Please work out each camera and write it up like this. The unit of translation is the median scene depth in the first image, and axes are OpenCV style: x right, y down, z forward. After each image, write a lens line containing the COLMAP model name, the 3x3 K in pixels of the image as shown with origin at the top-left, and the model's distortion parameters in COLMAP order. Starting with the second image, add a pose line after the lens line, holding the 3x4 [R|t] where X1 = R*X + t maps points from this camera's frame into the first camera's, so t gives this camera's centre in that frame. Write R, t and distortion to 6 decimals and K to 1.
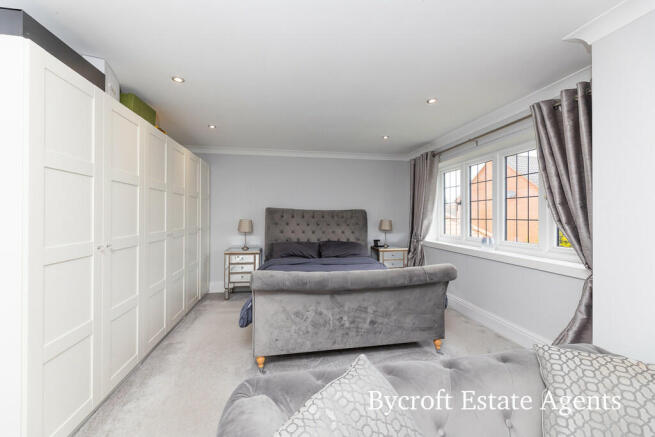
lens RADIAL K [[264.7, 0, 327.5], [0, 264.7, 215.3], [0, 0, 1]] dist [0.004245, 0.000234]
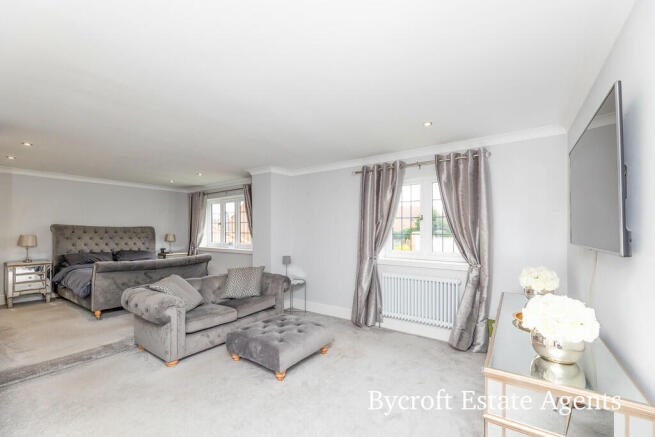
lens RADIAL K [[264.7, 0, 327.5], [0, 264.7, 230.4], [0, 0, 1]] dist [0.004245, 0.000234]
pose [[0.705043, -0.003528, 0.709156, -0.209870], [0.006187, 0.999980, -0.001176, 0.005328], [-0.709137, 0.005217, 0.705051, -0.648724]]
